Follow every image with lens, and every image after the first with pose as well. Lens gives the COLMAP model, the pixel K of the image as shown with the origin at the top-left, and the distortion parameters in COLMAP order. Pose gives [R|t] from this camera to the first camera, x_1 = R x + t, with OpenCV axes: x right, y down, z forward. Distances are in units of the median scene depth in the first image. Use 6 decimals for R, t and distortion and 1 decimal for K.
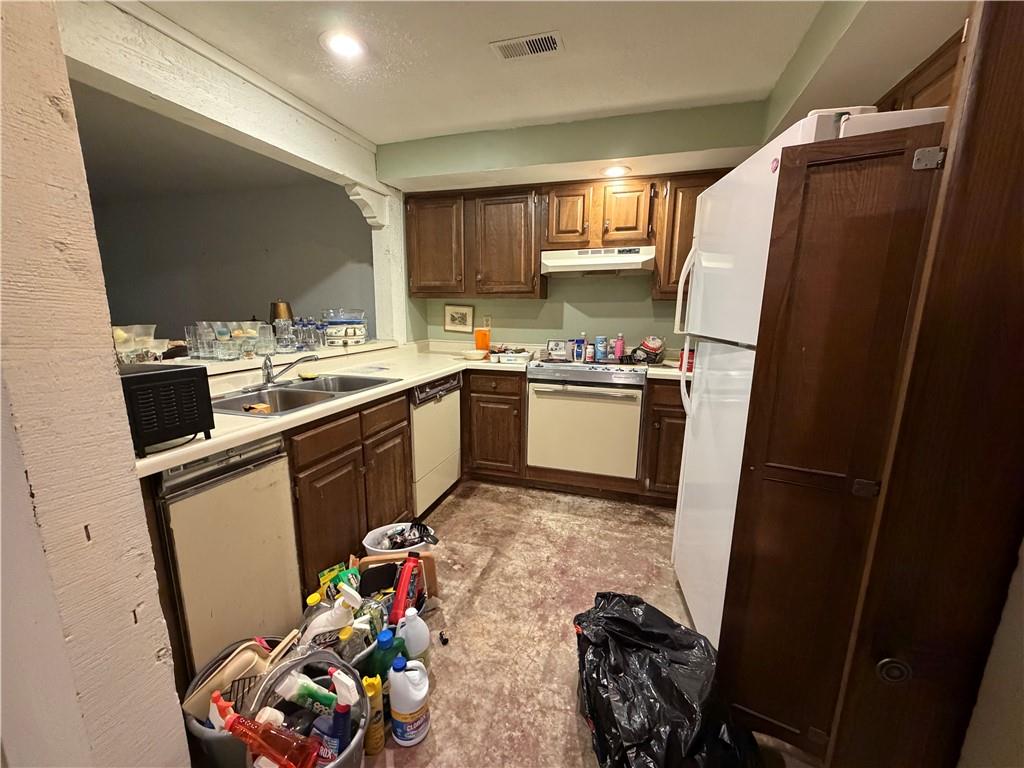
lens RADIAL K [[406.8, 0, 510.9], [0, 406.8, 385.9], [0, 0, 1]] dist [0.004429, 0.000623]
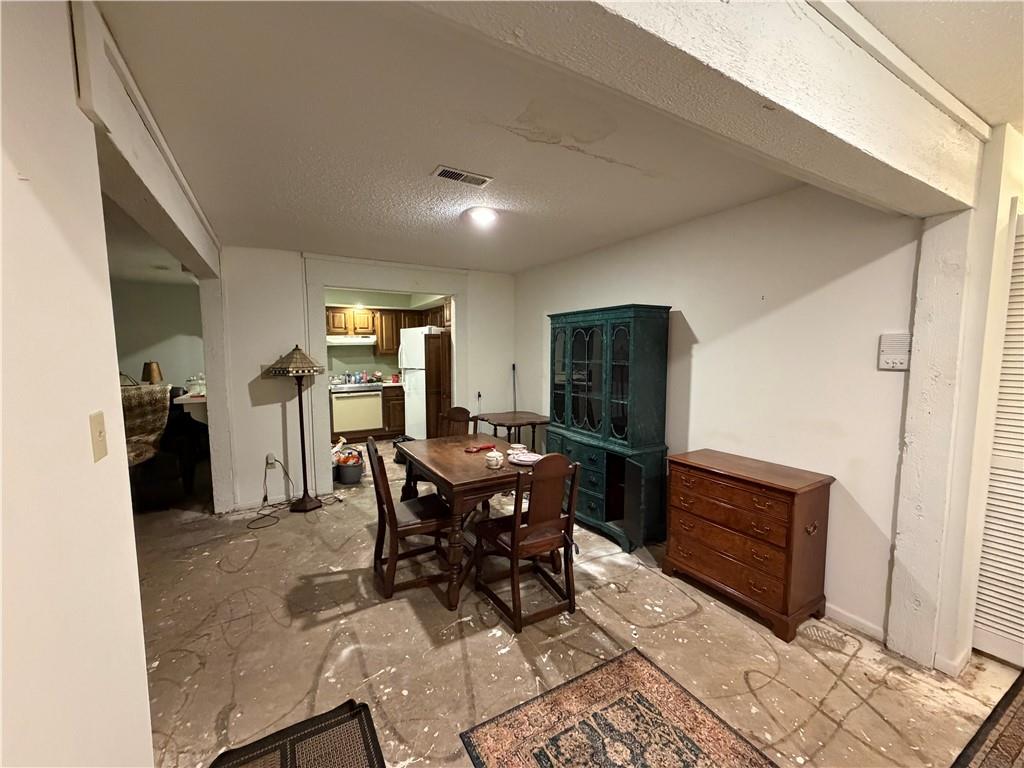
lens RADIAL K [[406.8, 0, 510.4], [0, 406.8, 384.2], [0, 0, 1]] dist [0.004429, 0.000623]
pose [[0.684665, -0.076558, 0.724826, -0.902251], [0.147833, 0.988384, -0.035247, 0.162038], [-0.713708, 0.131286, 0.688030, -1.252981]]
